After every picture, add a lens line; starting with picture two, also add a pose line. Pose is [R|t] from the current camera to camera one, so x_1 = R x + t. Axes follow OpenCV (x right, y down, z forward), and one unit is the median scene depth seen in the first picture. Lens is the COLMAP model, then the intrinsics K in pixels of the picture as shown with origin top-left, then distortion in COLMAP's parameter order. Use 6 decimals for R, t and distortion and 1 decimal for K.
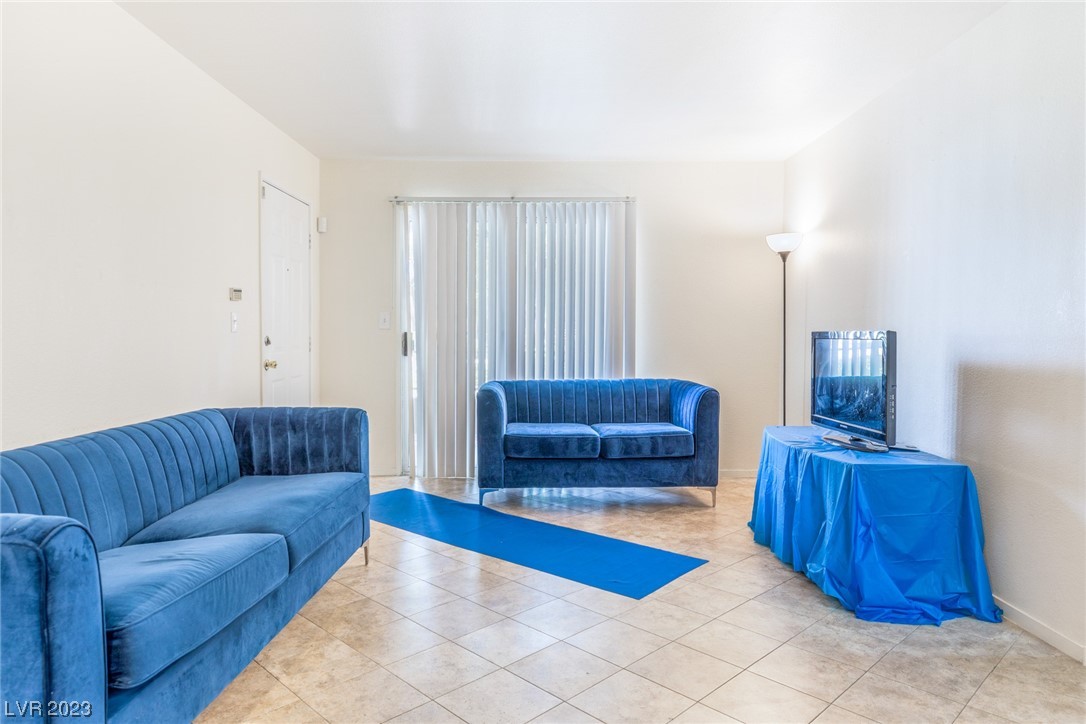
lens RADIAL K [[678.0, 0, 521.8], [0, 678.0, 354.4], [0, 0, 1]] dist [0.017949, 0.002092]
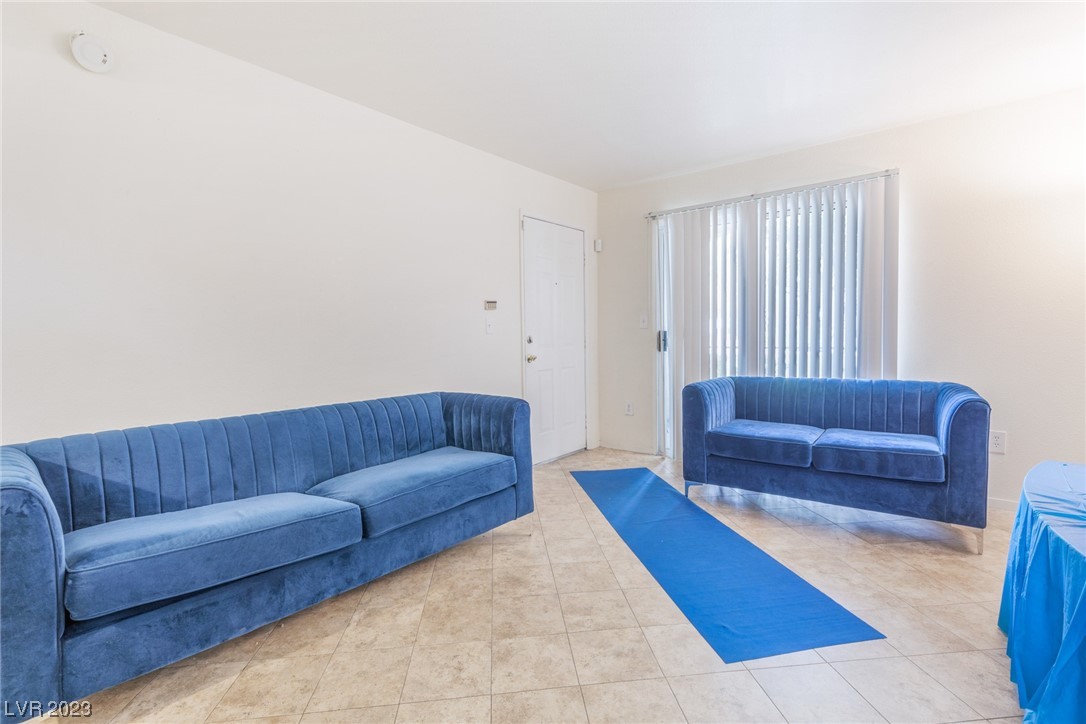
lens RADIAL K [[505.4, 0, 531.5], [0, 505.4, 352.2], [0, 0, 1]] dist [0.008533, -0.001876]
pose [[0.801266, 0.006413, -0.598274, 0.219877], [-0.000595, 0.999951, 0.009922, -0.006453], [0.598309, -0.007595, 0.801230, 0.249753]]
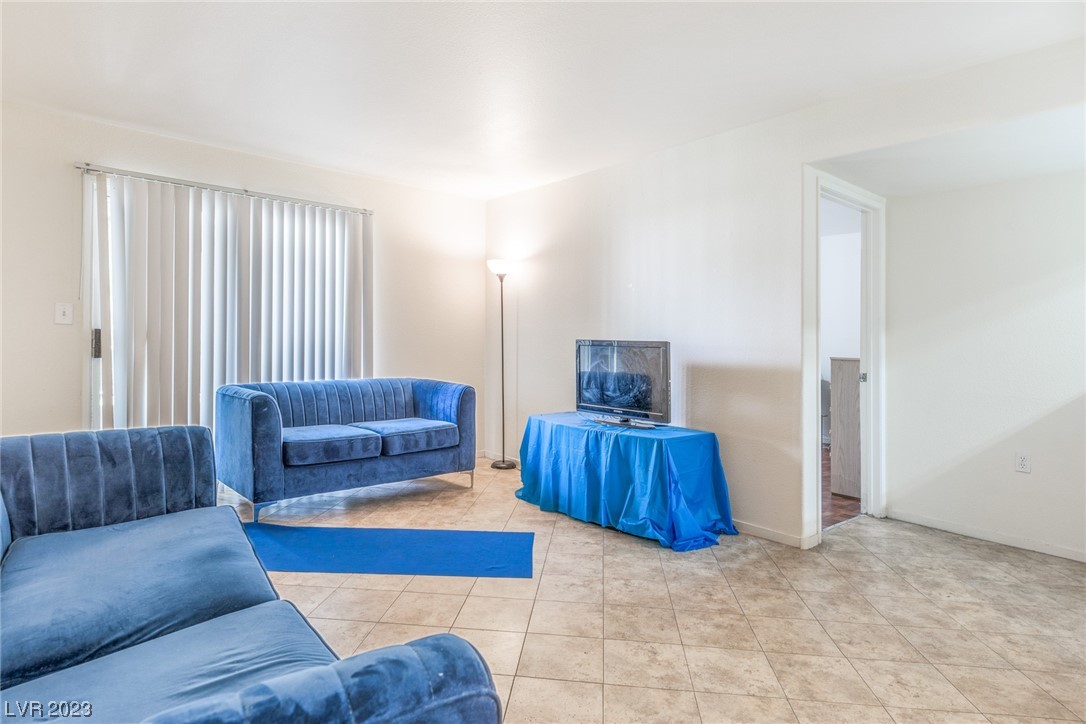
lens RADIAL K [[591.2, 0, 496.5], [0, 591.2, 331.8], [0, 0, 1]] dist [0.016954, 0.000622]
pose [[0.773660, 0.023866, 0.633152, -0.333137], [-0.002540, 0.999399, -0.034568, -0.007697], [-0.633596, 0.025136, 0.773256, 0.177729]]
